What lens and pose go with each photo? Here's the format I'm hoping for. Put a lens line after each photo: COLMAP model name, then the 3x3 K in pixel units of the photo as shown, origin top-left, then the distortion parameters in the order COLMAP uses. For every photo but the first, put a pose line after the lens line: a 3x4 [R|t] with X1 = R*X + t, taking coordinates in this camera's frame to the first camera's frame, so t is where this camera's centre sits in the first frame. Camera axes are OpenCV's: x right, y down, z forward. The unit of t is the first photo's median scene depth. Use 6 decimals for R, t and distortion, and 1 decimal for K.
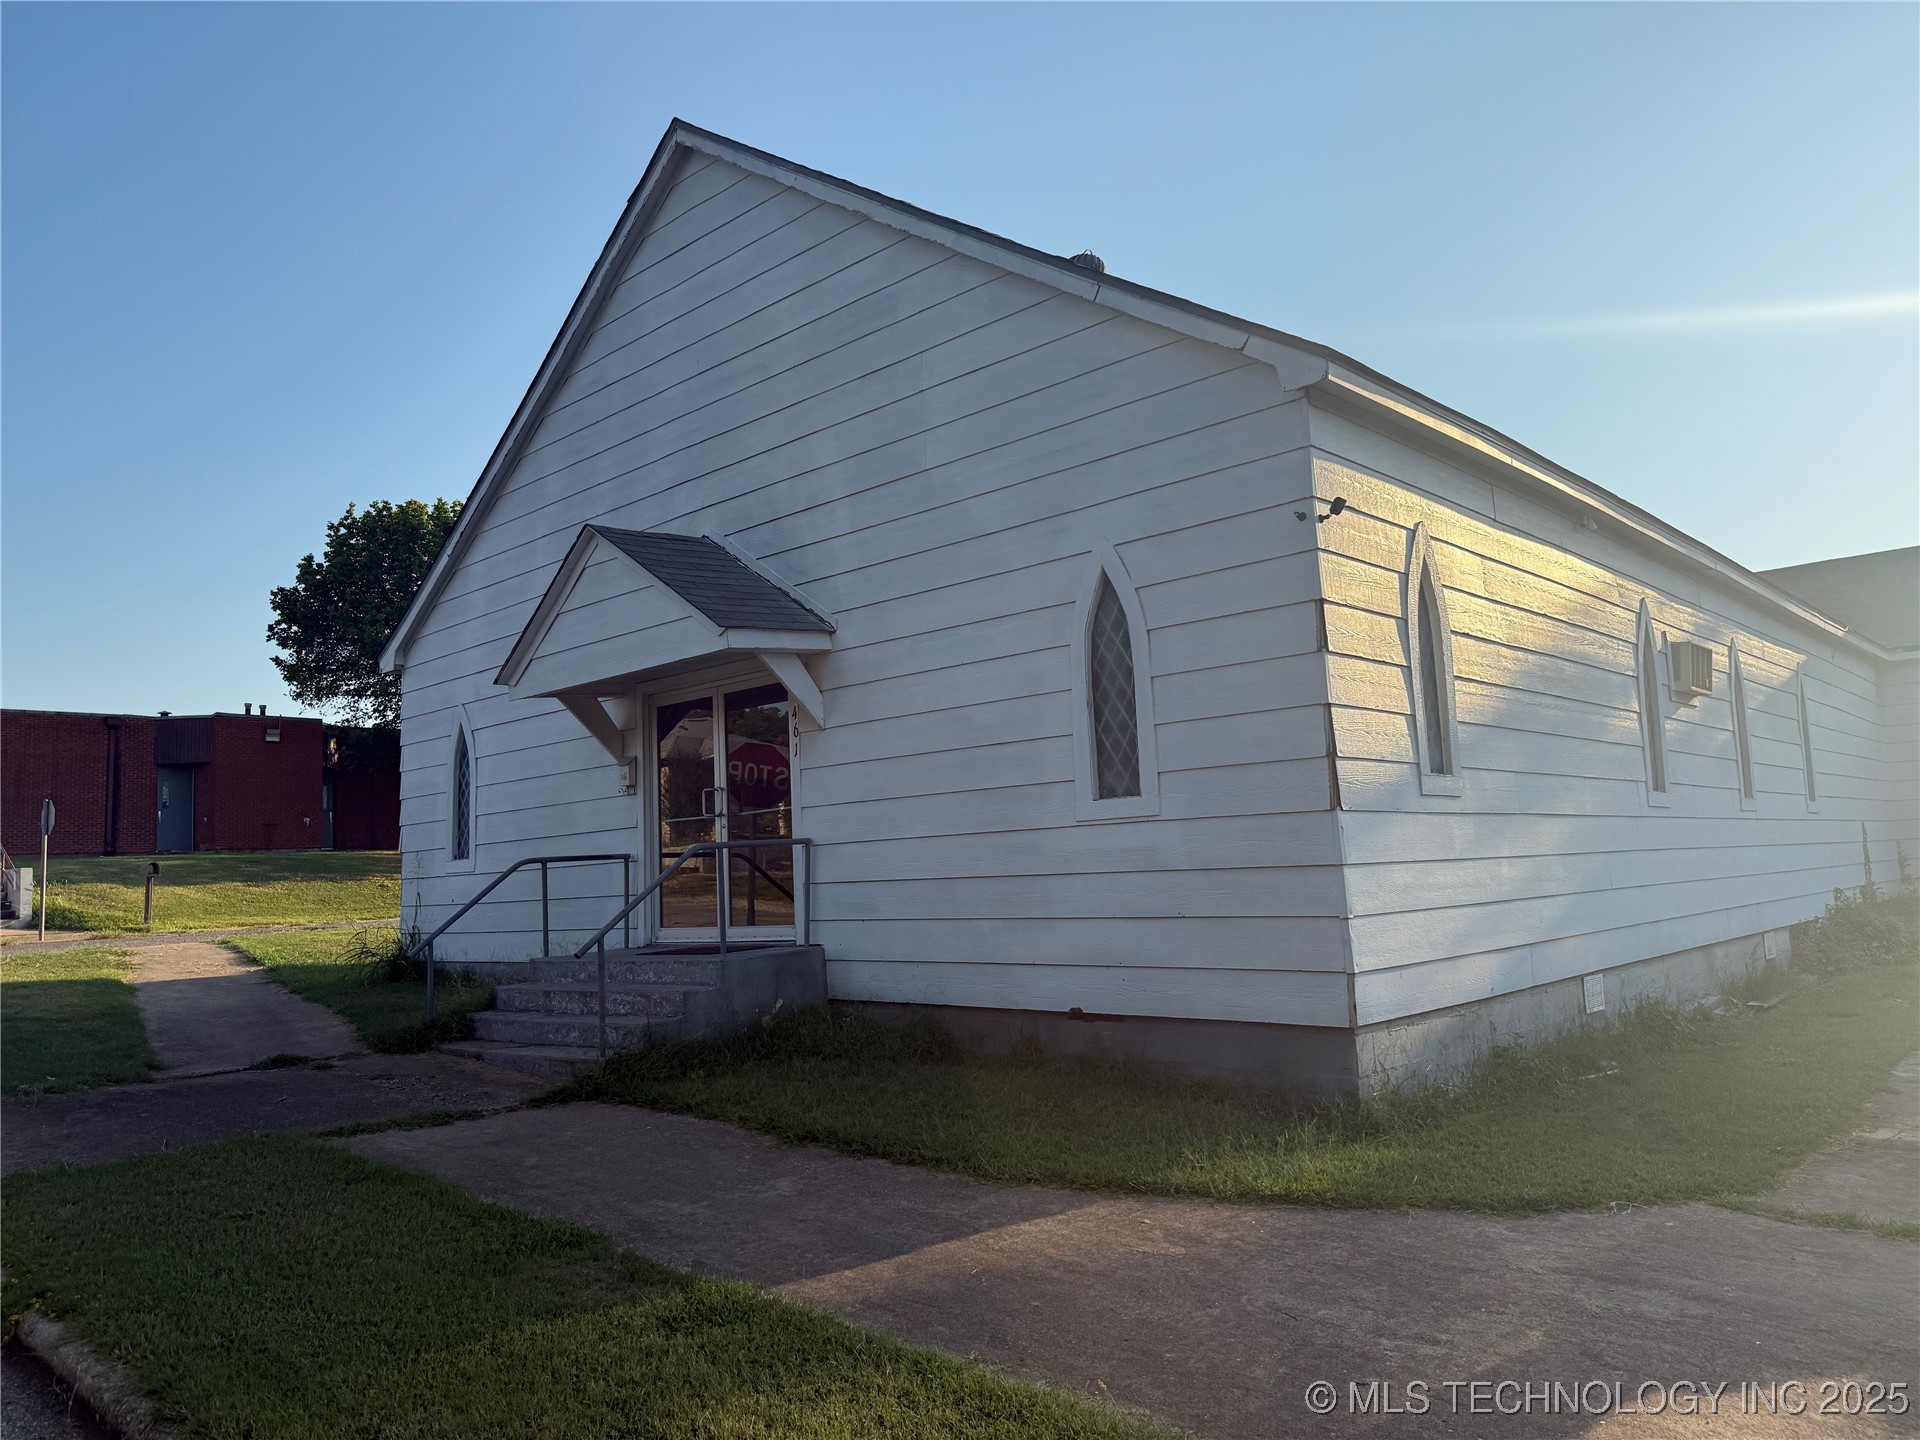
lens RADIAL K [[1355.5, 0, 954.0], [0, 1355.5, 722.7], [0, 0, 1]] dist [0.037156, -0.038360]
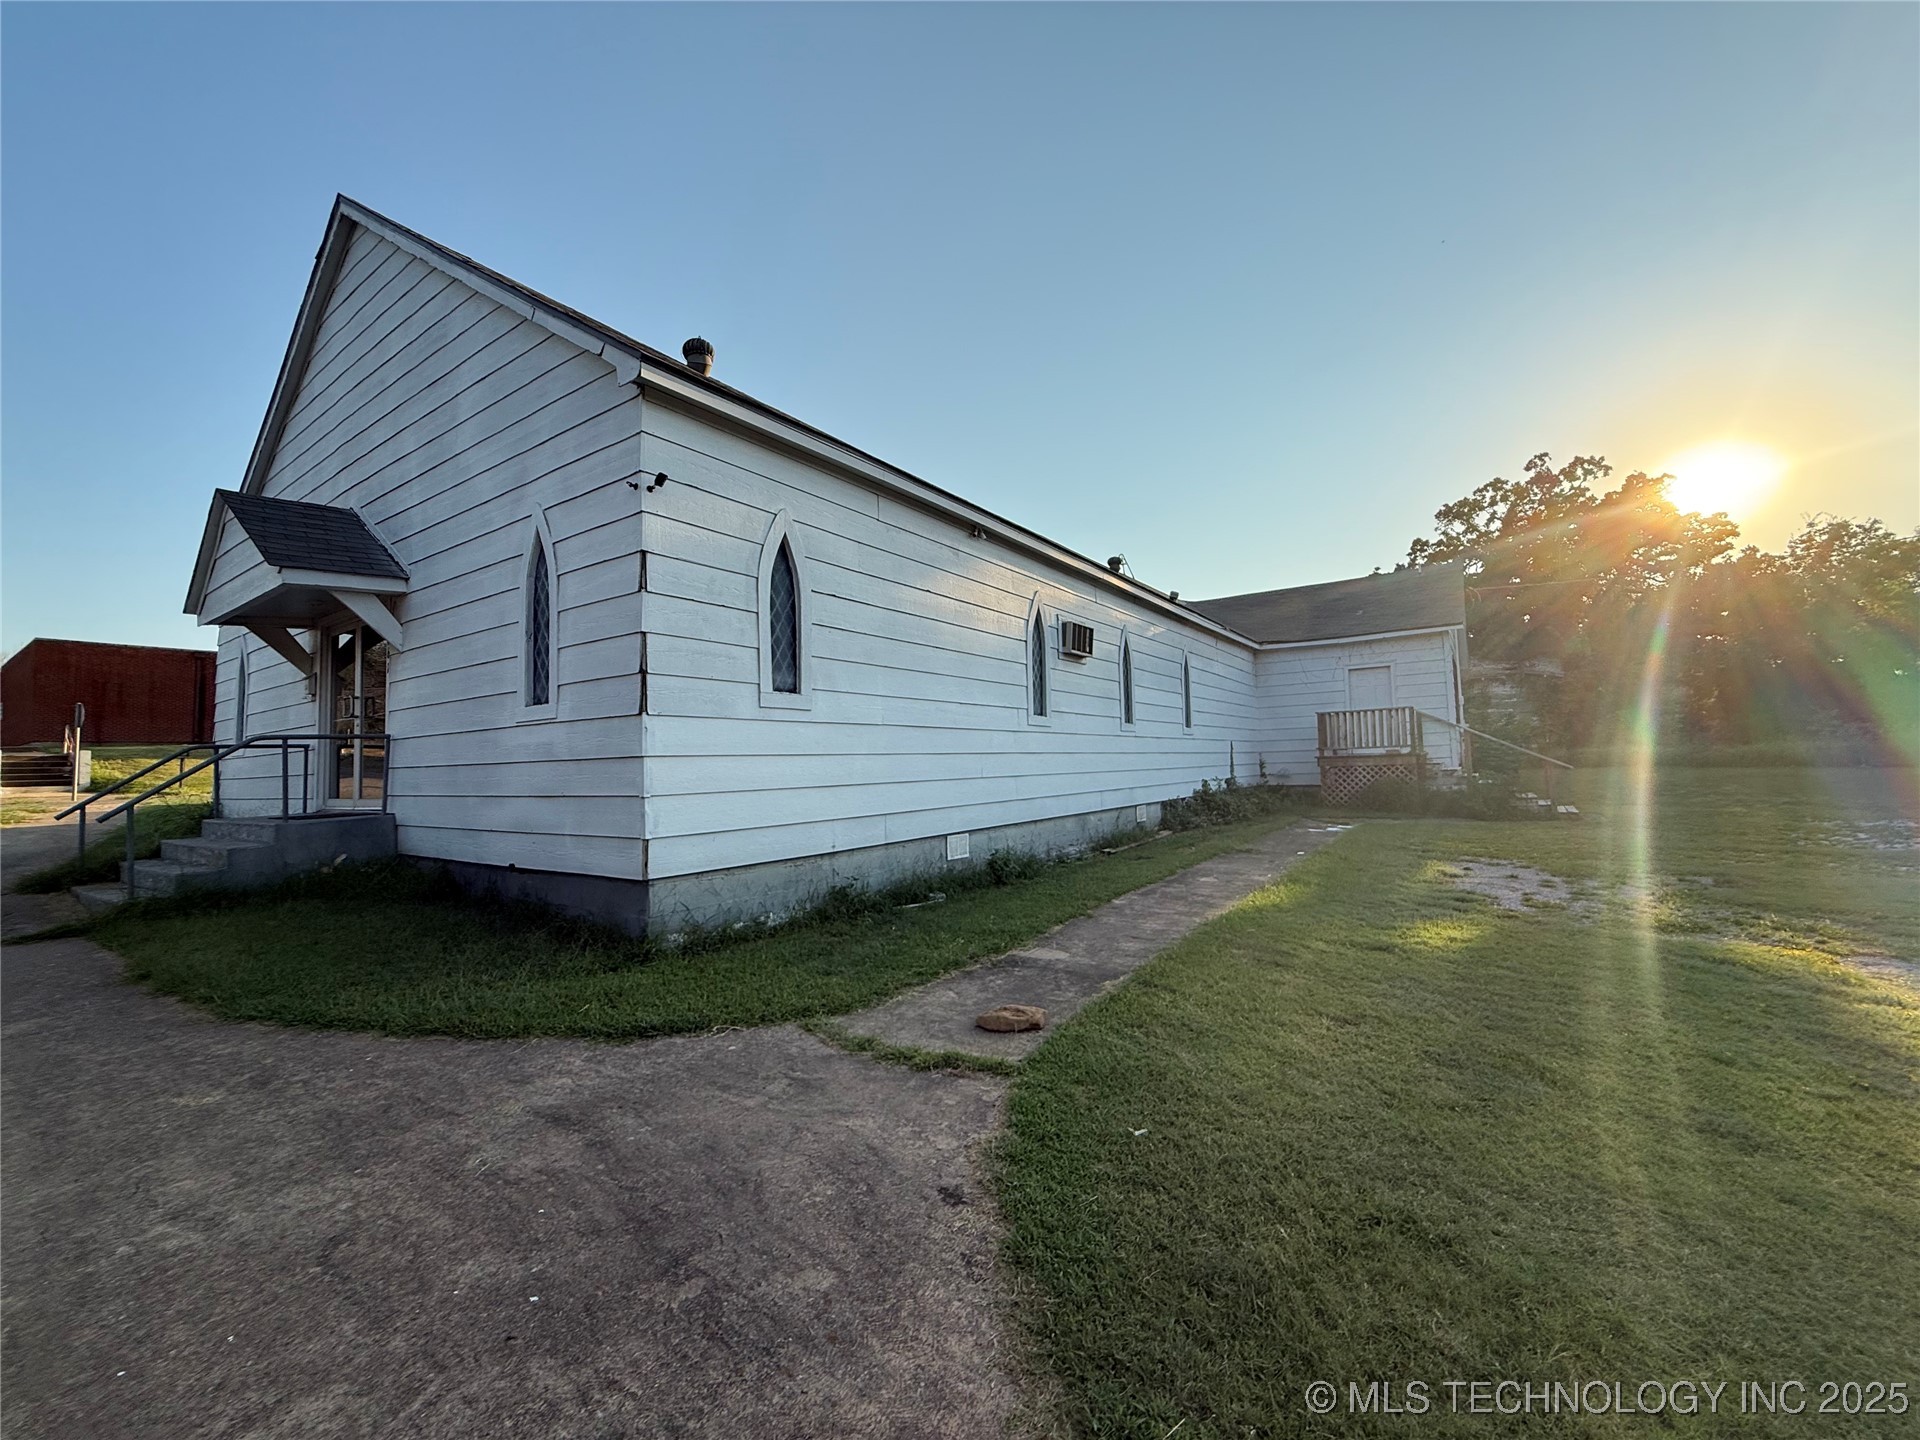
lens RADIAL K [[768.6, 0, 960.8], [0, 768.6, 718.6], [0, 0, 1]] dist [-0.002303, -0.000754]
pose [[0.989677, 0.023619, 0.141355, 0.366254], [-0.030207, 0.998546, 0.044643, 0.020907], [-0.140095, -0.048453, 0.988952, 0.180396]]
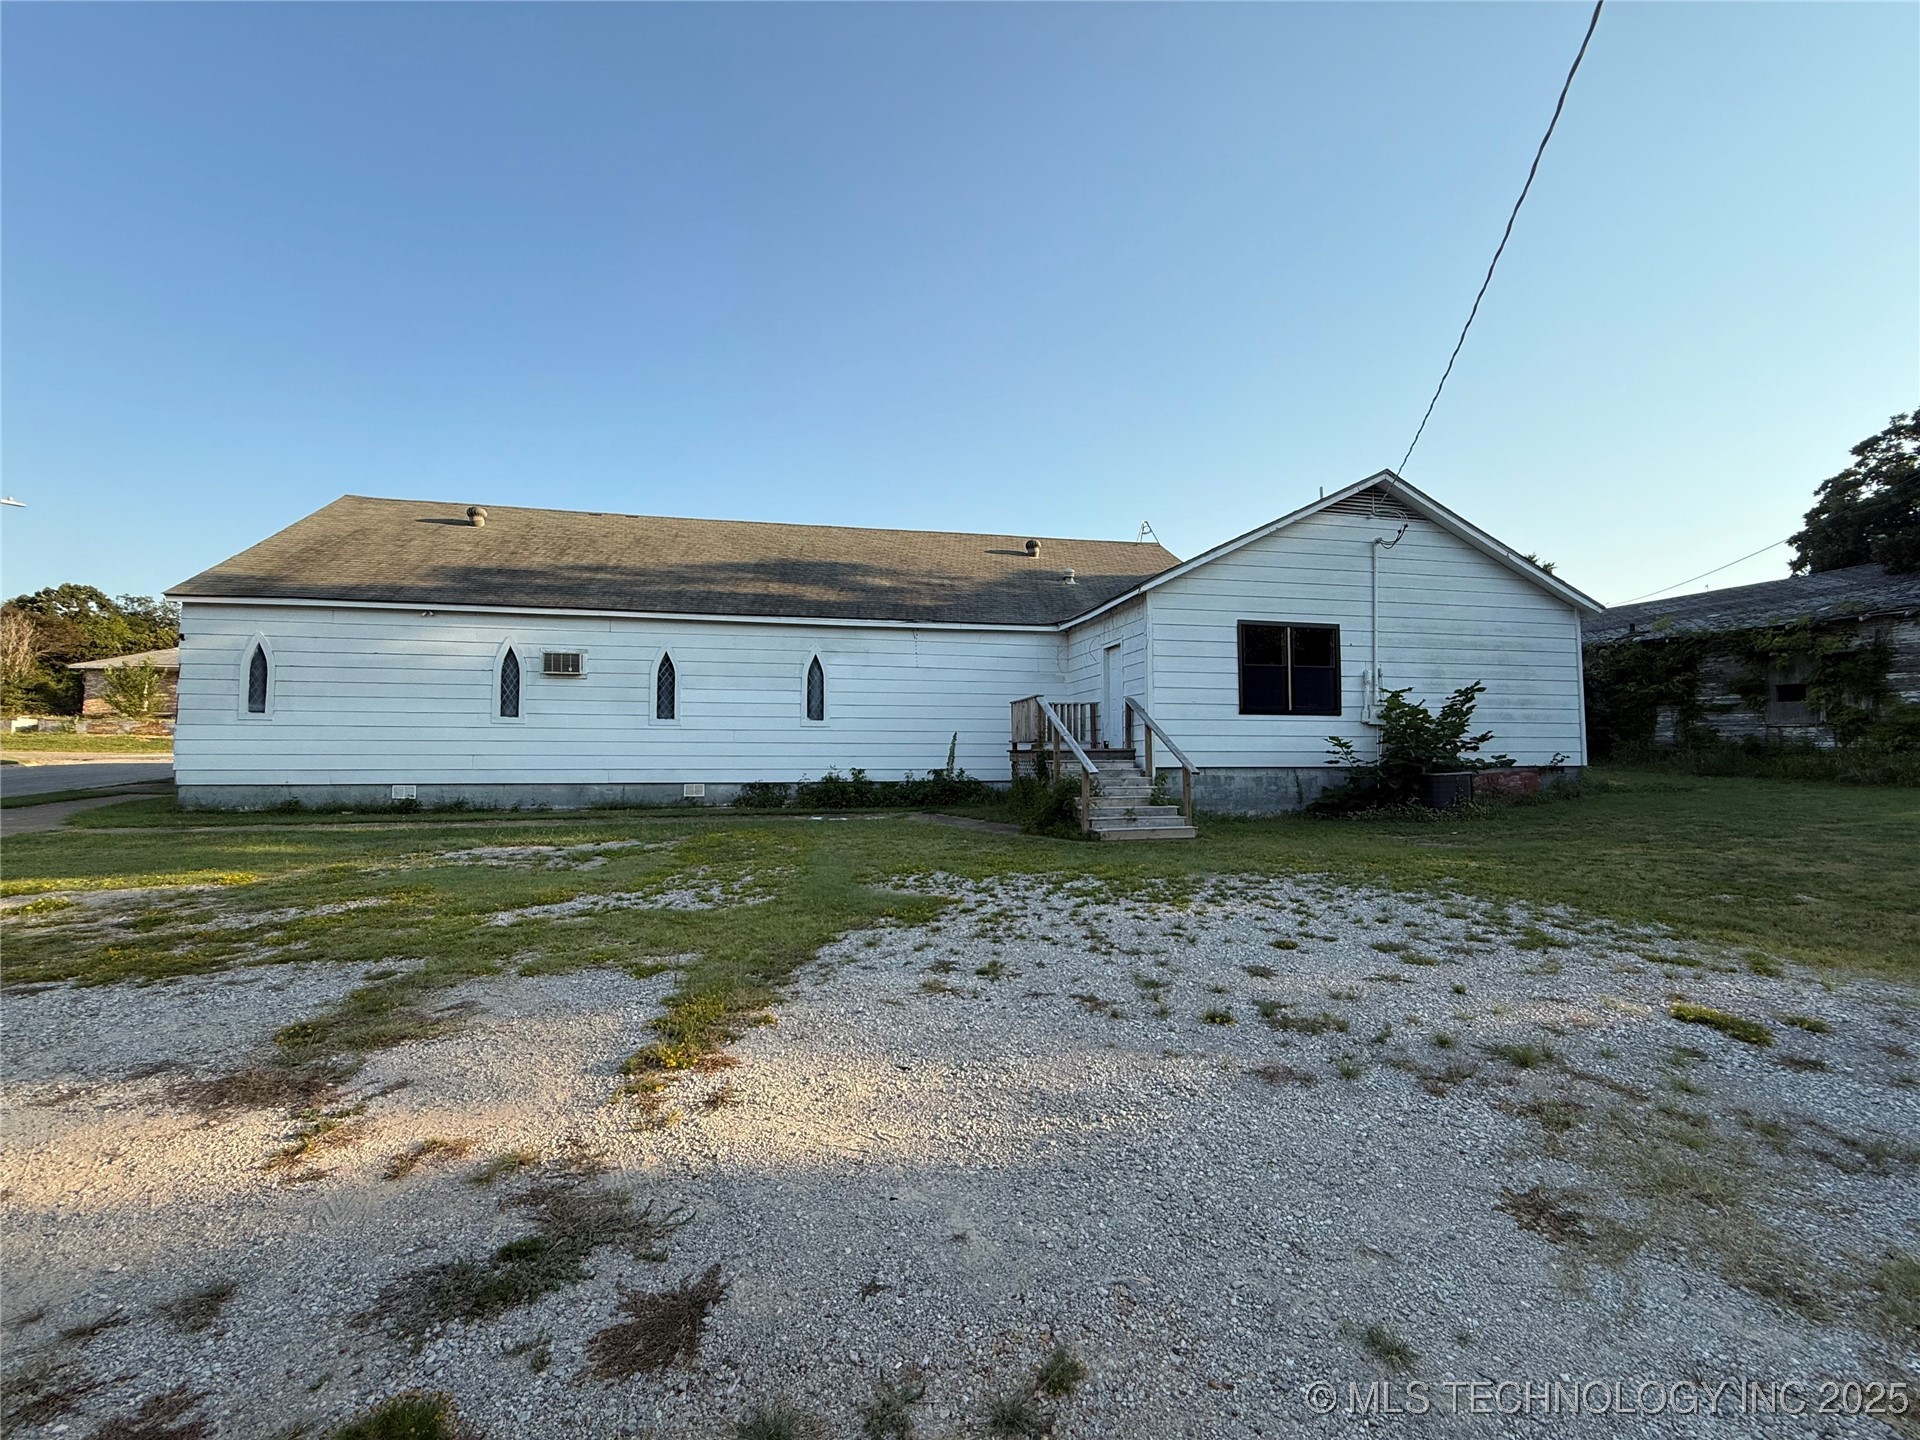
lens RADIAL K [[768.6, 0, 957.4], [0, 768.6, 712.3], [0, 0, 1]] dist [-0.002303, -0.000754]
pose [[0.807343, 0.016221, -0.589860, 2.362271], [0.028542, 0.997379, 0.066492, -0.030717], [0.589392, -0.070518, 0.804764, 0.456253]]
